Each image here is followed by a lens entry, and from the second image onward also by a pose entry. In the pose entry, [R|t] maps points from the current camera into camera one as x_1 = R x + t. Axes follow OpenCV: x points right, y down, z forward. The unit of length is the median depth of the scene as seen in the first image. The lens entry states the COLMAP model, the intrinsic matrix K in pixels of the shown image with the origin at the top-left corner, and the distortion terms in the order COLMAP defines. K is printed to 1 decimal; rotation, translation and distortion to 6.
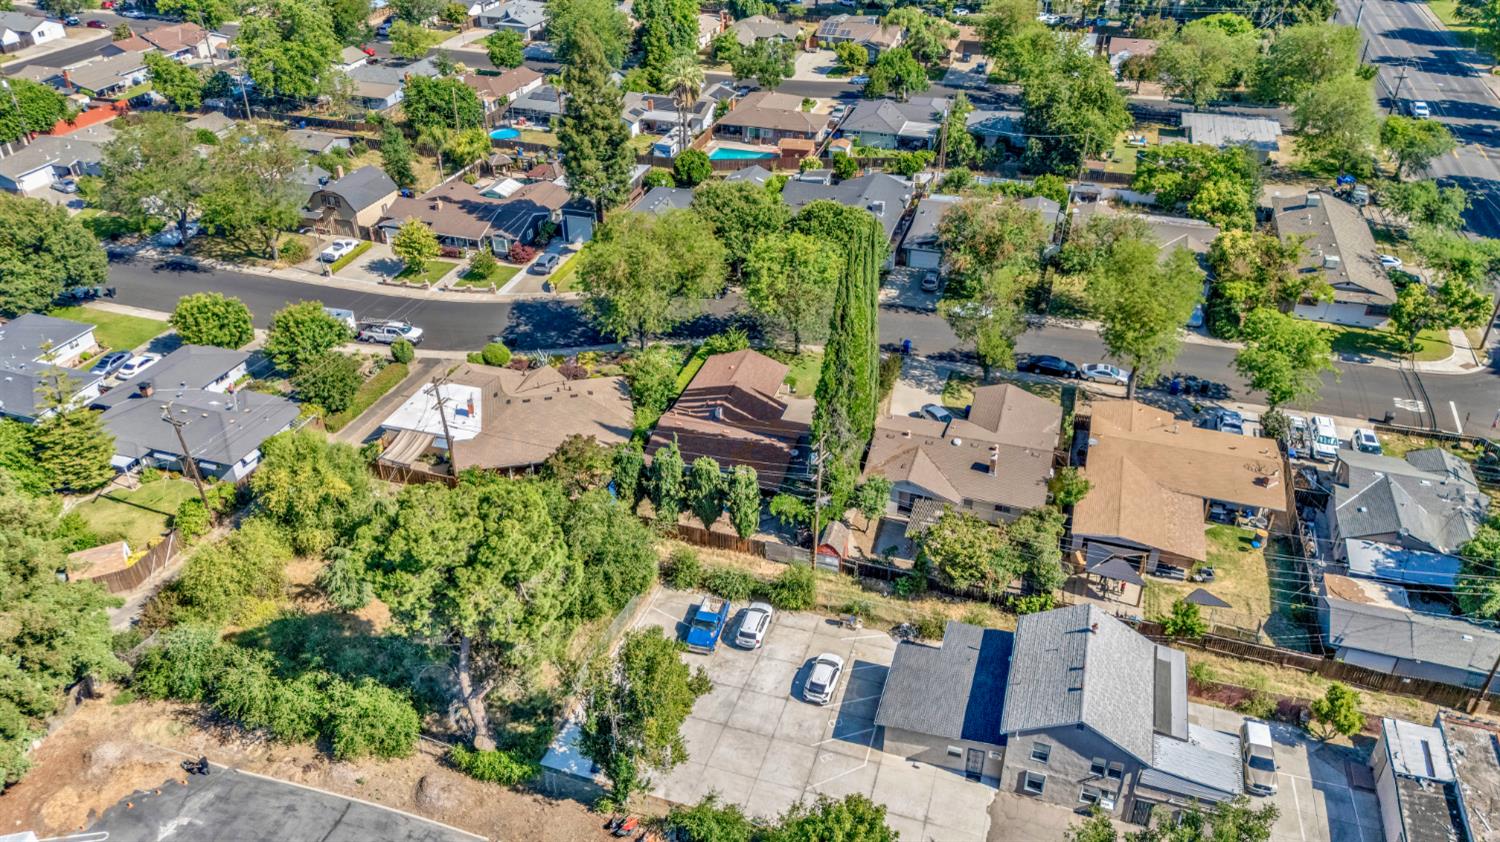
lens RADIAL K [[1101.6, 0, 750.0], [0, 1101.6, 421.0], [0, 0, 1]] dist [0.056413, -0.052063]
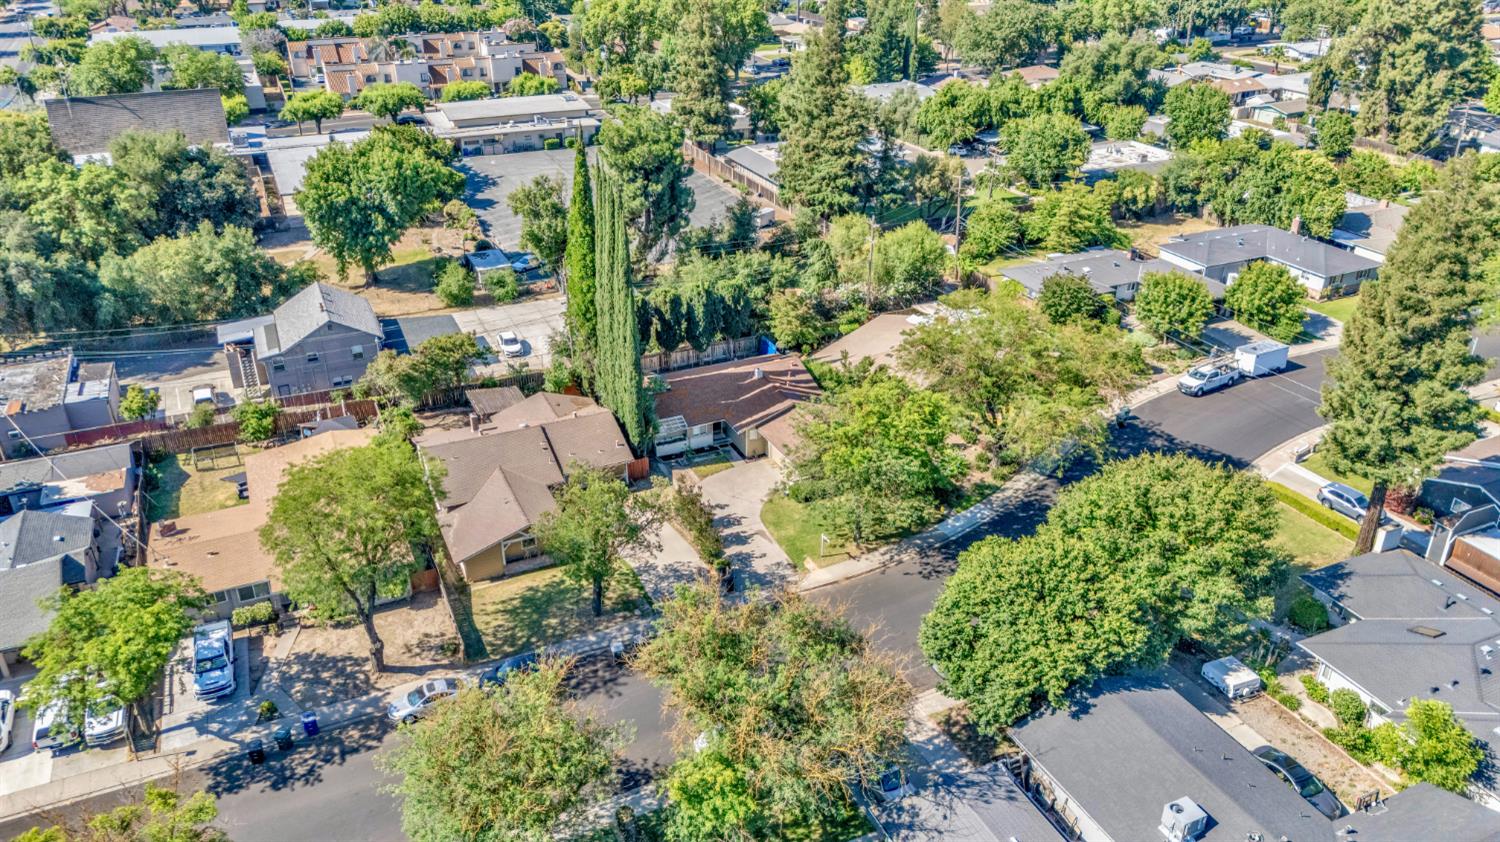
lens RADIAL K [[1101.6, 0, 750.0], [0, 1101.6, 421.0], [0, 0, 1]] dist [0.056413, -0.052063]
pose [[-0.741634, 0.305955, -0.596968, 0.501408], [-0.355378, 0.575577, 0.736490, -0.611654], [0.568934, 0.758355, -0.318138, 1.176901]]
